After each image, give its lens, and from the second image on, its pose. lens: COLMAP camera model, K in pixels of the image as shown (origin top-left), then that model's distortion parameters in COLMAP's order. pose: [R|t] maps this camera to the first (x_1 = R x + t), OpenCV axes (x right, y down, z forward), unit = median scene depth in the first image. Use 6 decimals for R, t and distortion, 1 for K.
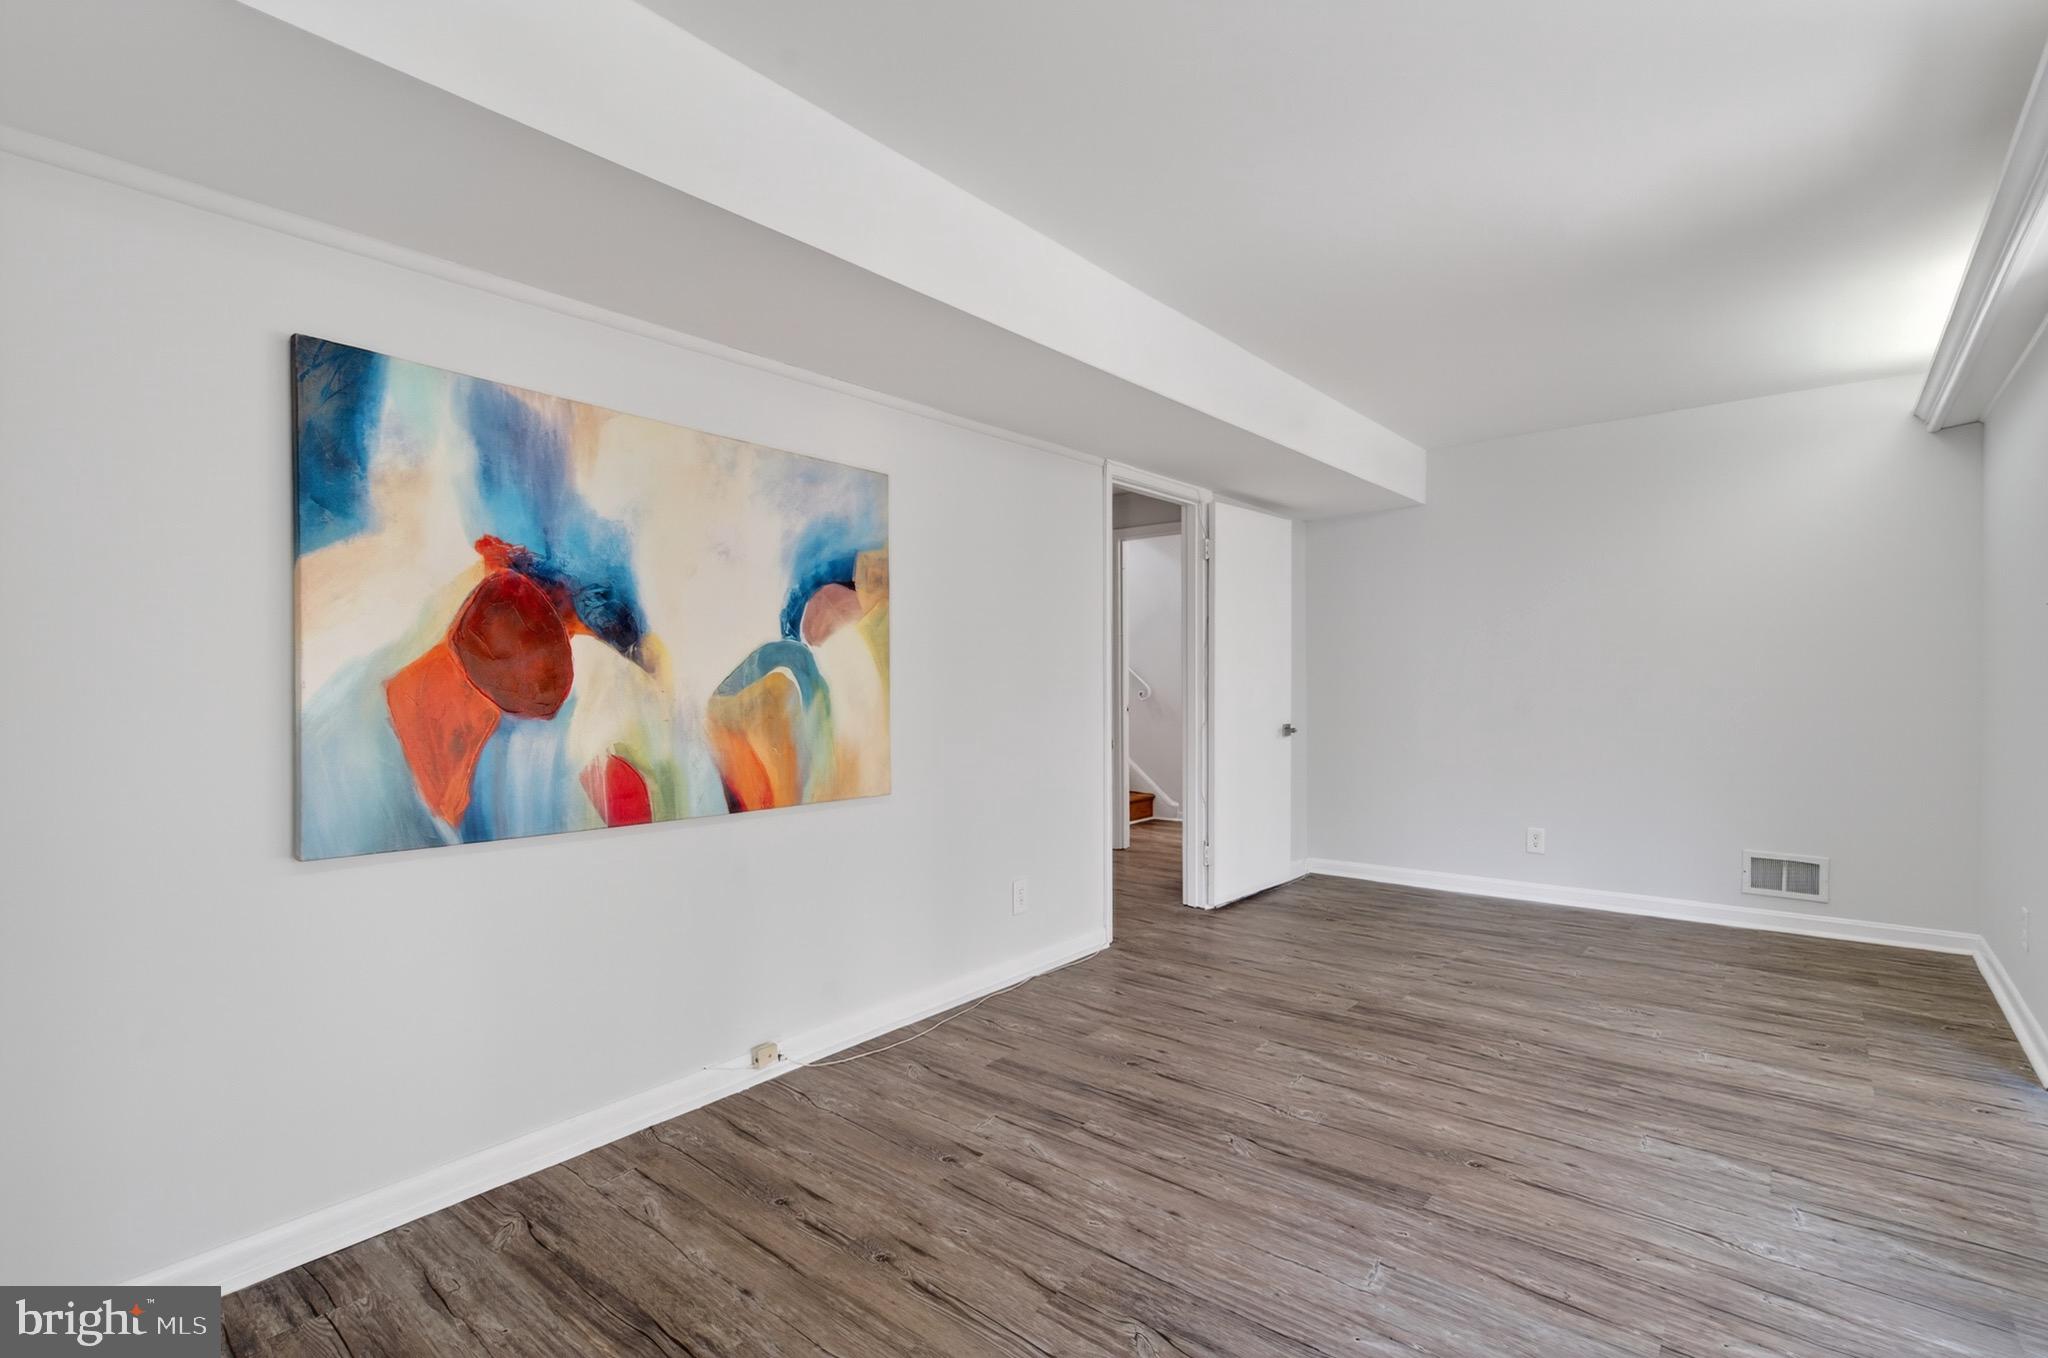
lens RADIAL K [[947.4, 0, 1029.4], [0, 947.4, 682.3], [0, 0, 1]] dist [0.028401, -0.000171]
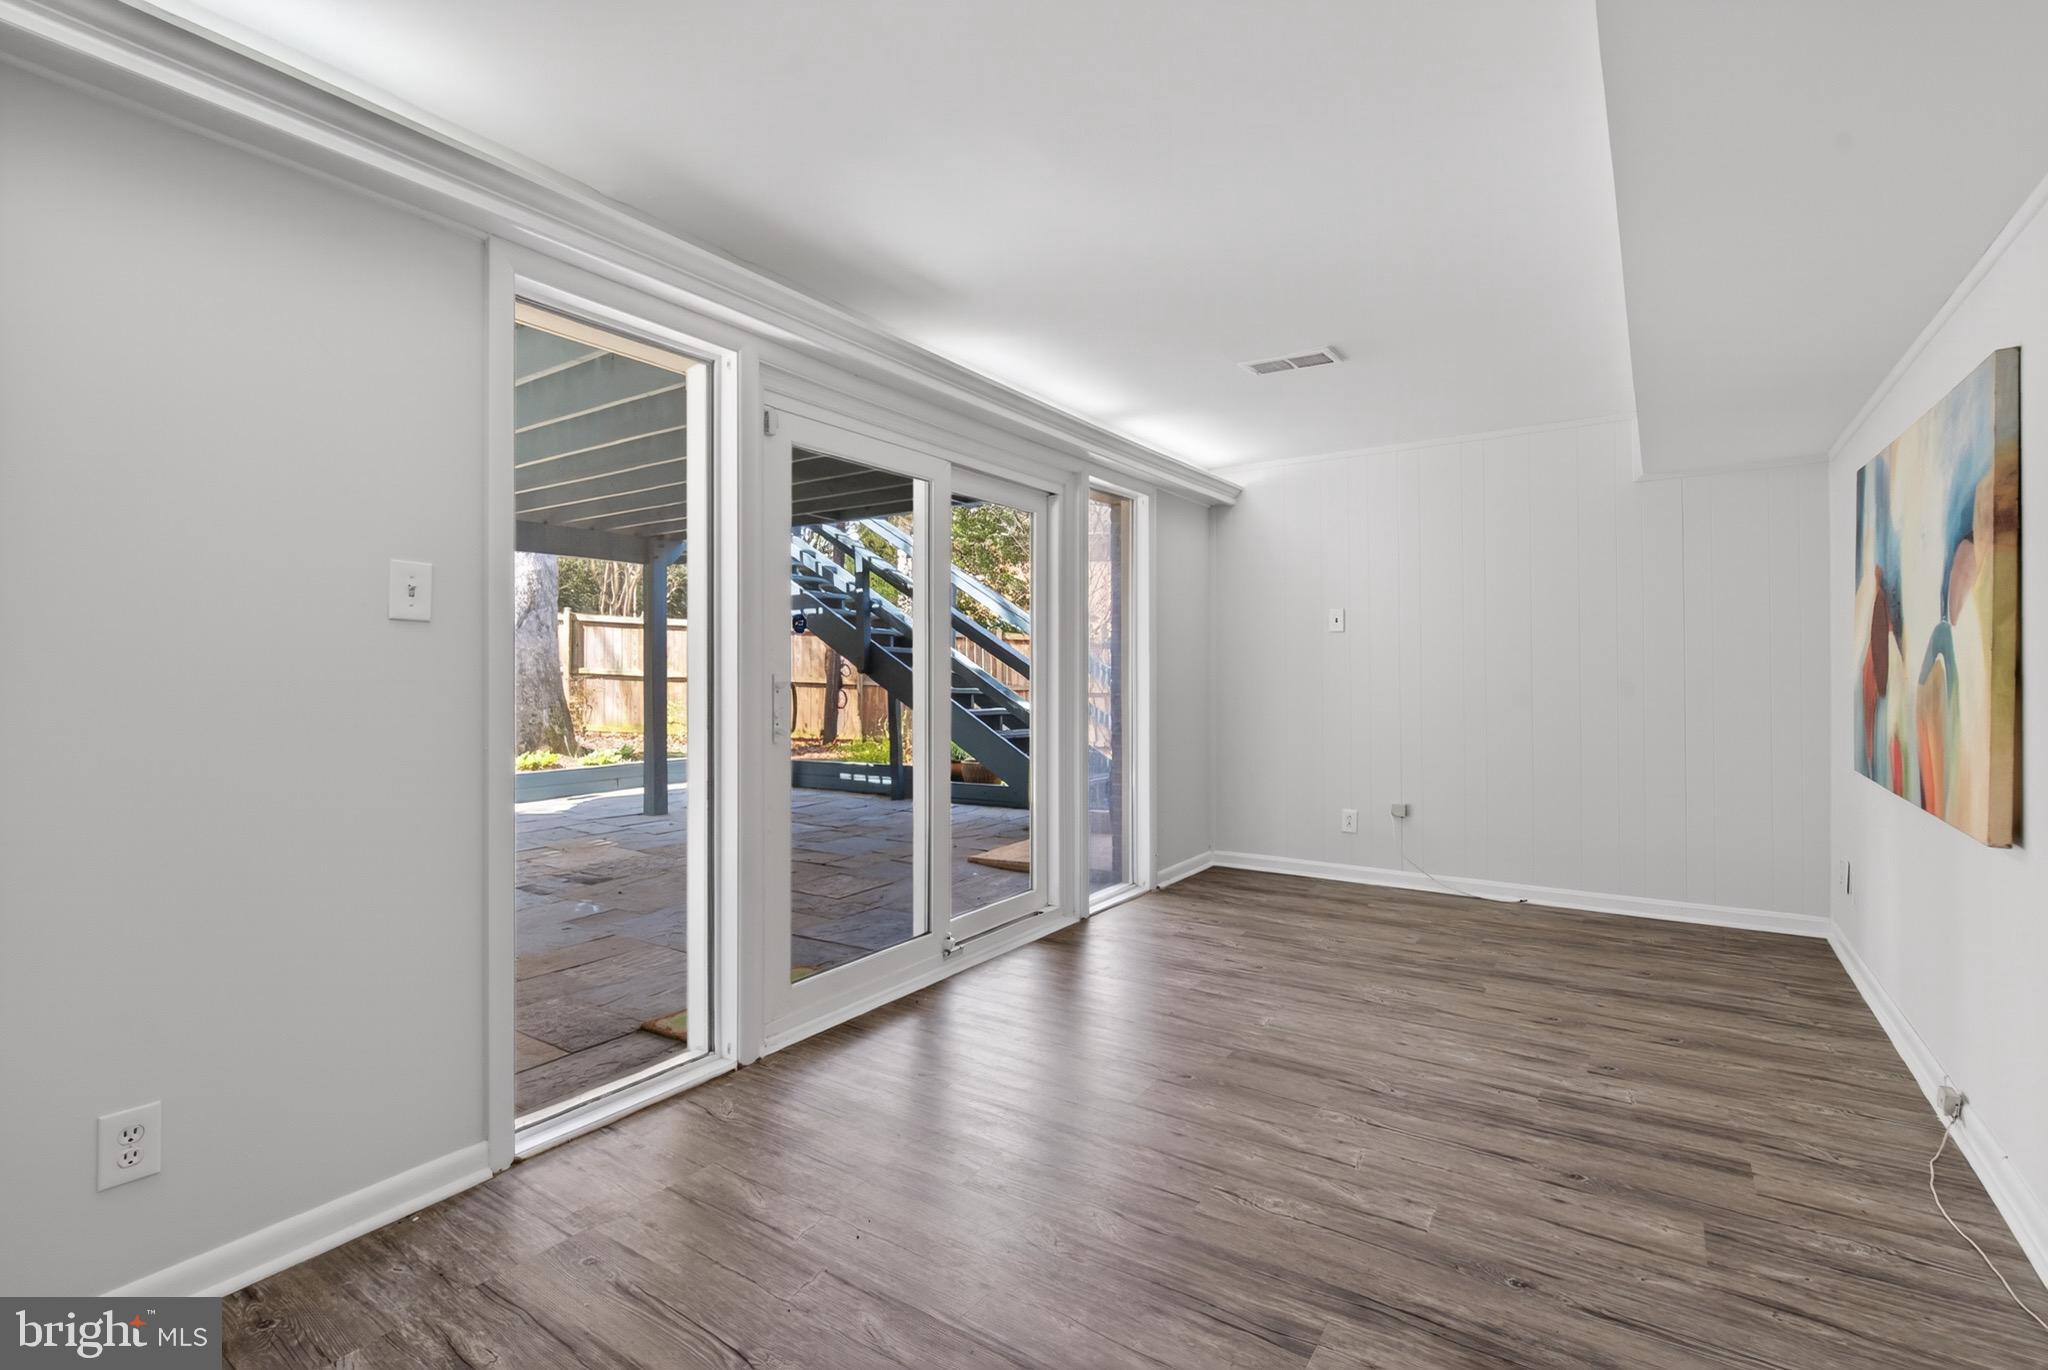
lens RADIAL K [[944.3, 0, 1031.0], [0, 944.3, 678.2], [0, 0, 1]] dist [0.000871, -0.000436]
pose [[-0.994174, 0.011204, -0.107206, 0.703123], [0.010515, 0.999920, 0.006990, -0.008021], [0.107276, 0.005822, -0.994212, 1.939063]]
